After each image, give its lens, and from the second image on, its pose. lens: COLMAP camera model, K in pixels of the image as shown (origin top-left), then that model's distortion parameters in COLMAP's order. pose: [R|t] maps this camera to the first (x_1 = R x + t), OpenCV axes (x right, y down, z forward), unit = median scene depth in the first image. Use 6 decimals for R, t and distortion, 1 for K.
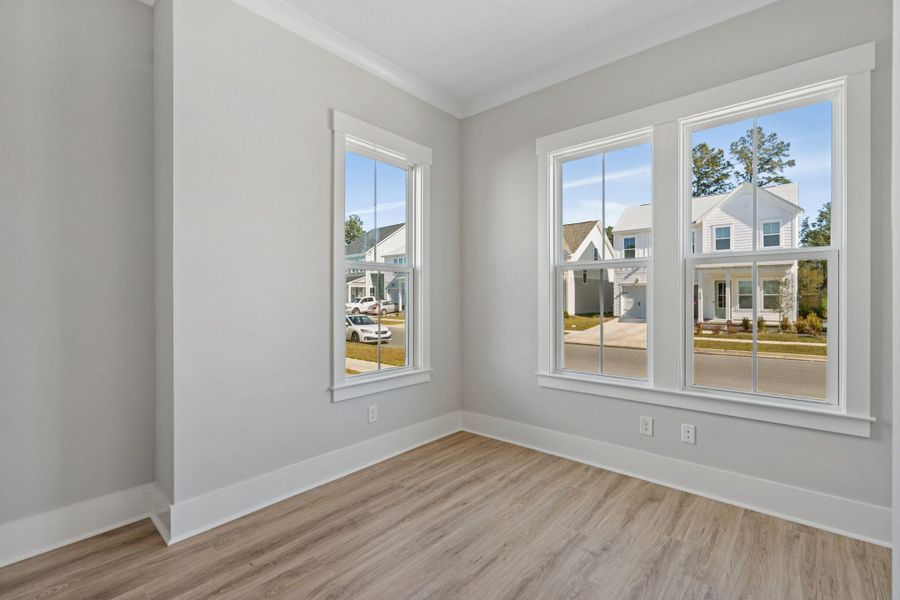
lens RADIAL K [[405.5, 0, 450.0], [0, 405.5, 300.0], [0, 0, 1]] dist [-0.000292, -0.000234]
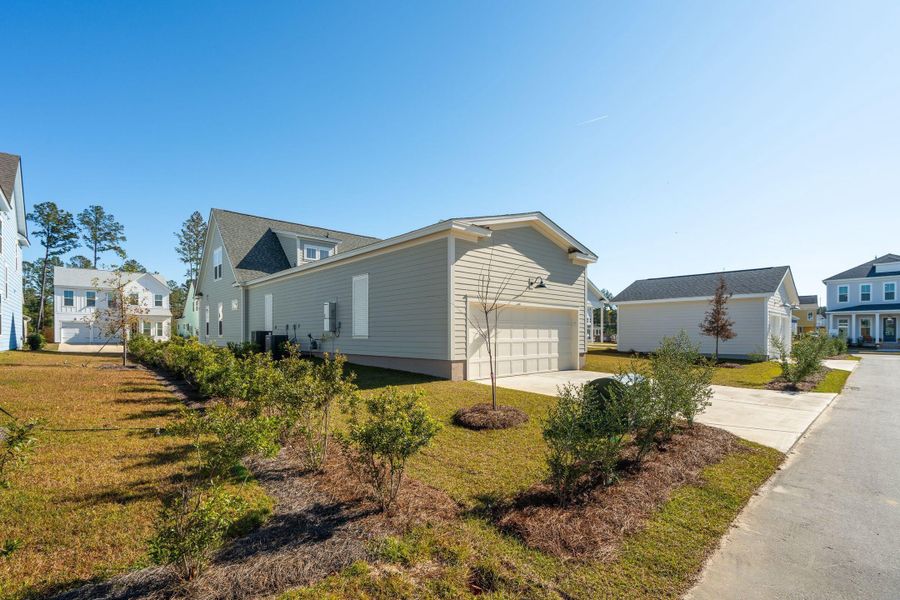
lens RADIAL K [[405.5, 0, 450.0], [0, 405.5, 300.0], [0, 0, 1]] dist [-0.000292, -0.000234]
pose [[0.103342, 0.064726, 0.992538, -0.474575], [0.024218, 0.997421, -0.067566, 0.010212], [-0.994351, 0.031020, 0.101508, -0.313111]]
